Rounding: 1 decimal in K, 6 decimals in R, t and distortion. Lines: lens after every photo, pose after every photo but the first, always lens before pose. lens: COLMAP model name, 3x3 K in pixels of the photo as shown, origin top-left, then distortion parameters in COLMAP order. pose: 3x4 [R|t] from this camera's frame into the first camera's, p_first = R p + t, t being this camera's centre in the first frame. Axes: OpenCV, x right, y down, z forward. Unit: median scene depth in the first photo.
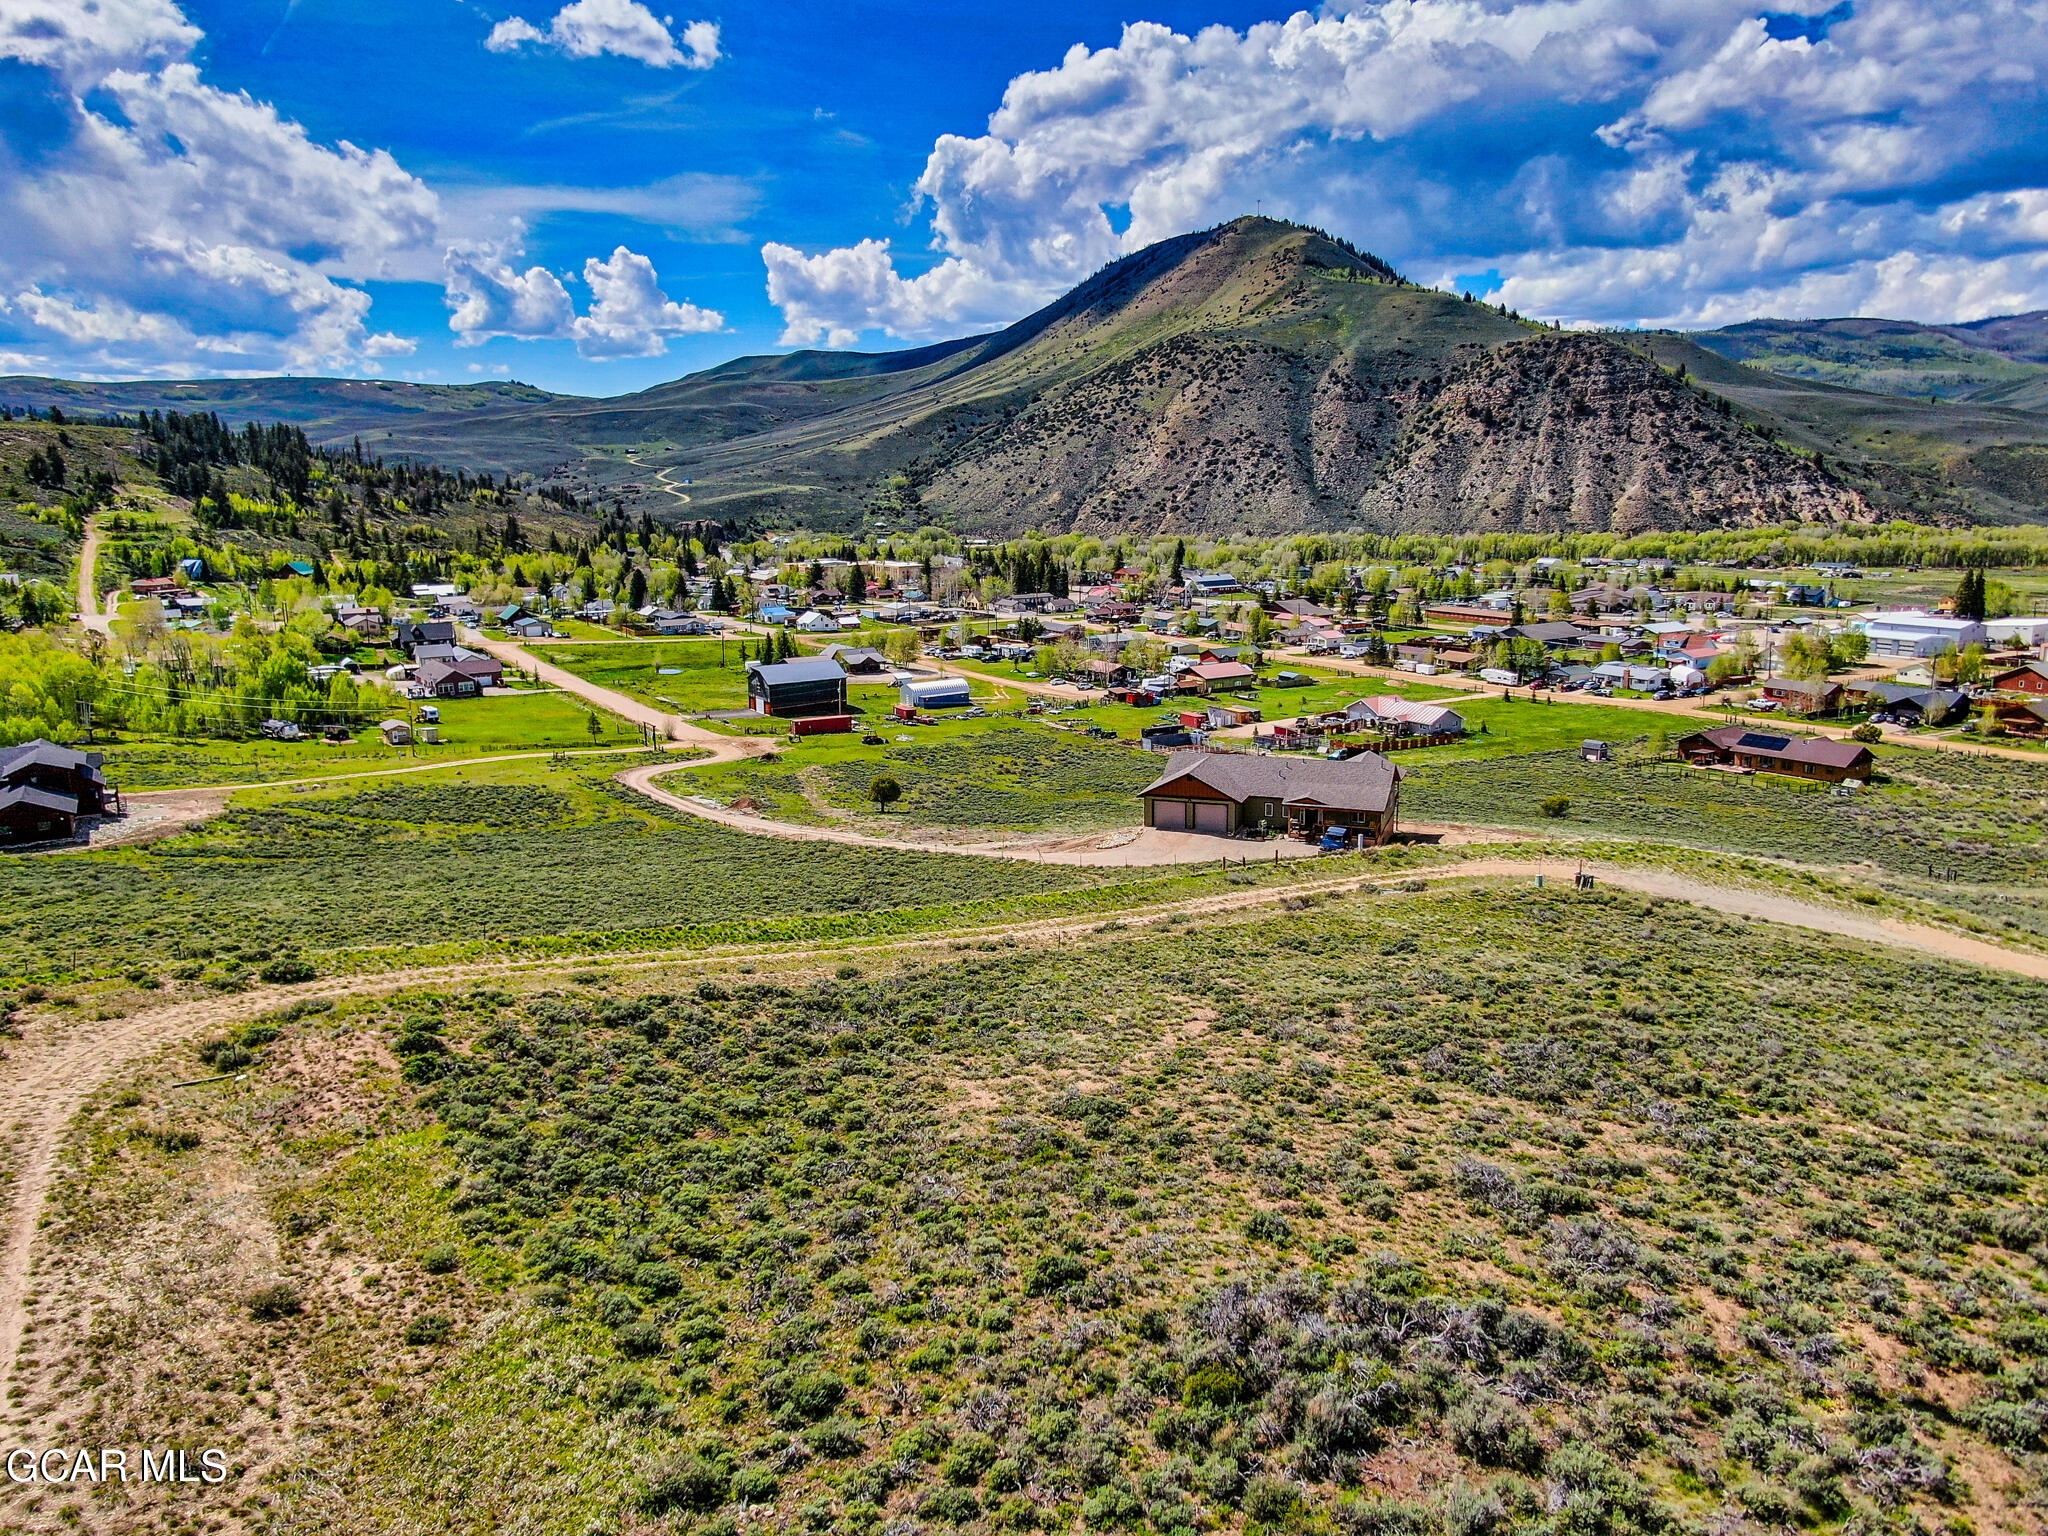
lens RADIAL K [[1490.9, 0, 1024.4], [0, 1490.9, 767.5], [0, 0, 1]] dist [-0.024035, 0.065850]
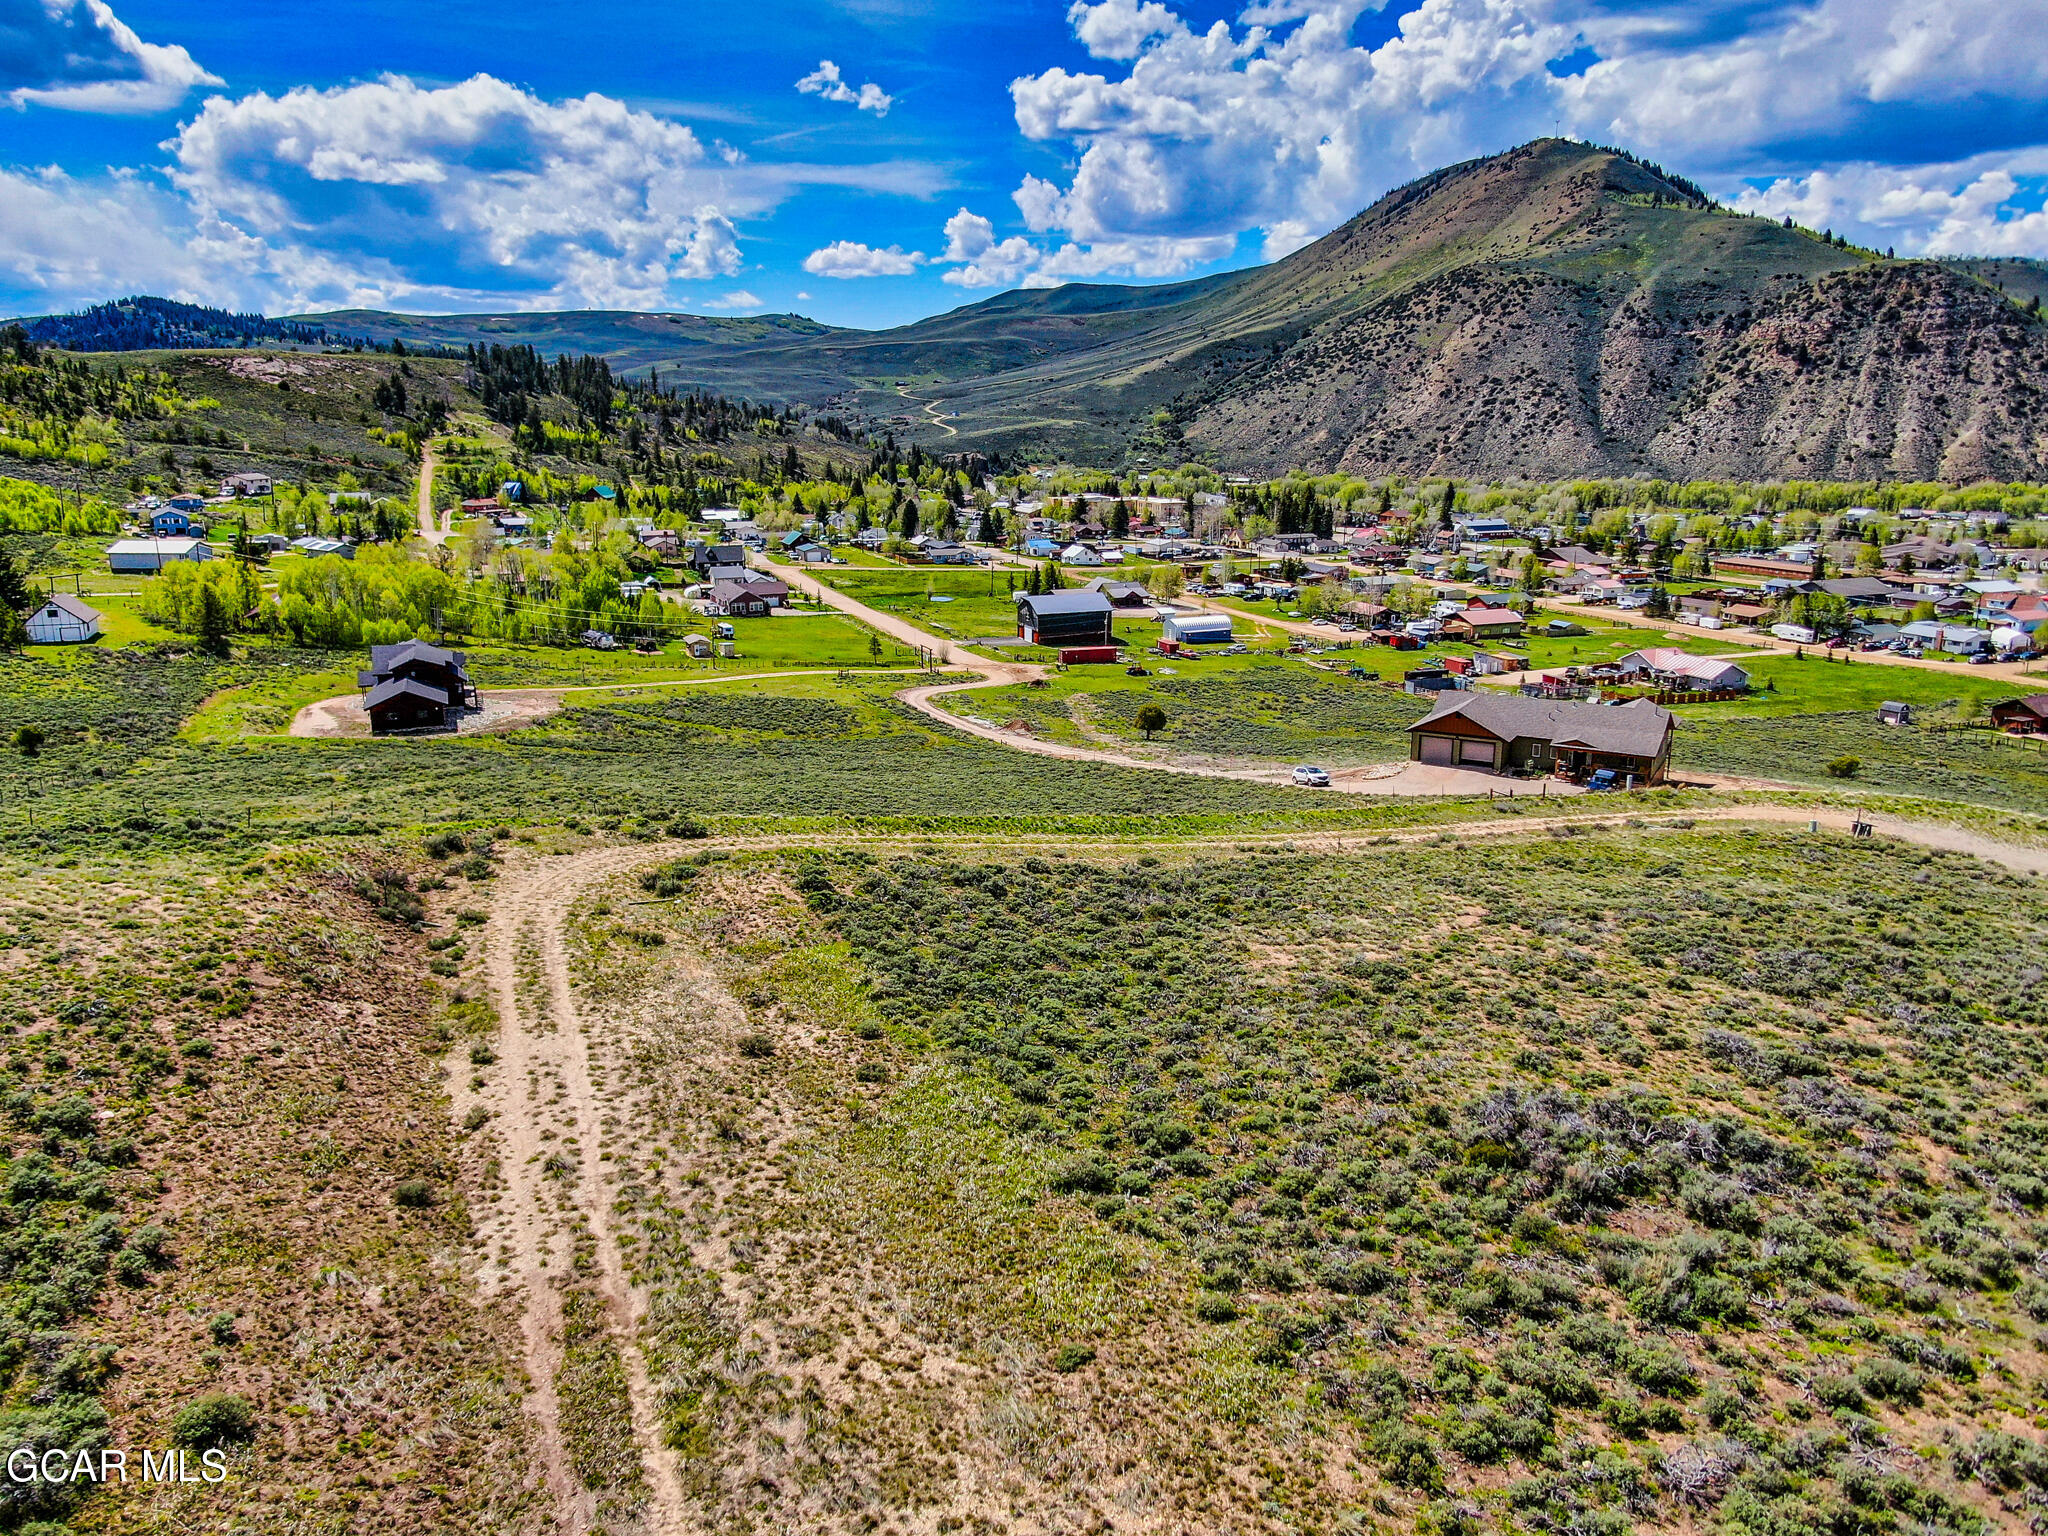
lens RADIAL K [[1489.4, 0, 1024.3], [0, 1489.4, 769.6], [0, 0, 1]] dist [-0.019661, 0.056462]
pose [[0.985303, 0.051613, -0.162834, -0.002926], [-0.044545, 0.997912, 0.046759, 0.001835], [0.164907, -0.038819, 0.985545, -0.012112]]
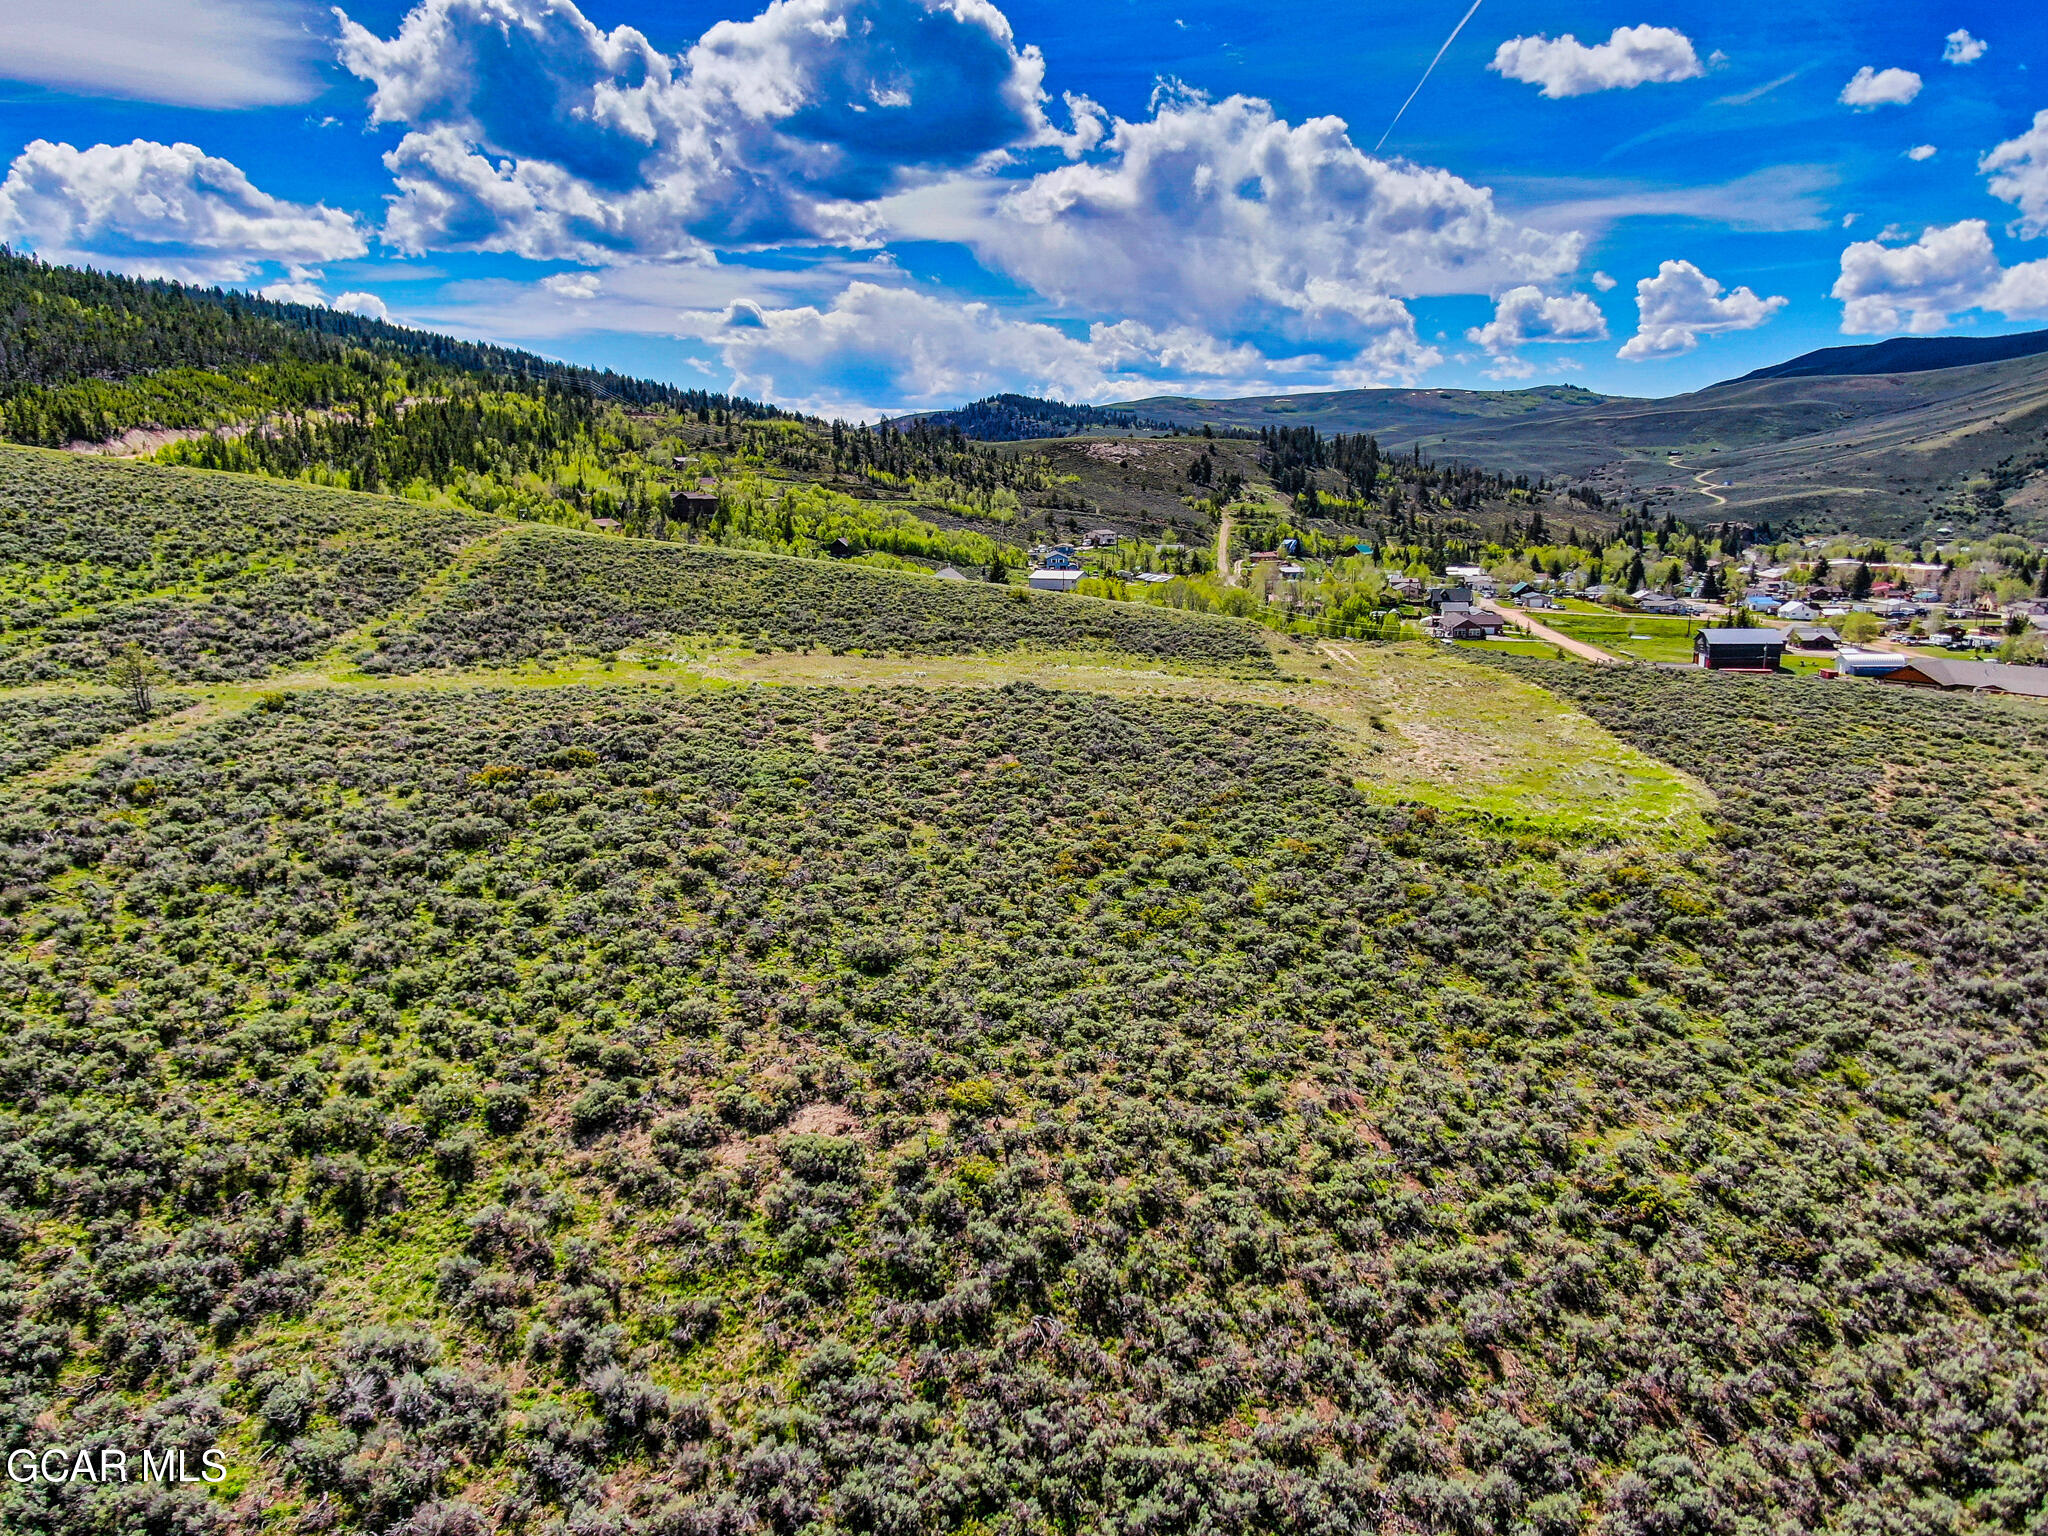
lens RADIAL K [[1486.8, 0, 1024.7], [0, 1486.8, 761.8], [0, 0, 1]] dist [-0.009379, 0.037441]
pose [[0.787824, 0.118400, -0.604413, 0.063674], [-0.121207, 0.991962, 0.036330, 0.030391], [0.603857, 0.044637, 0.795842, -0.151618]]
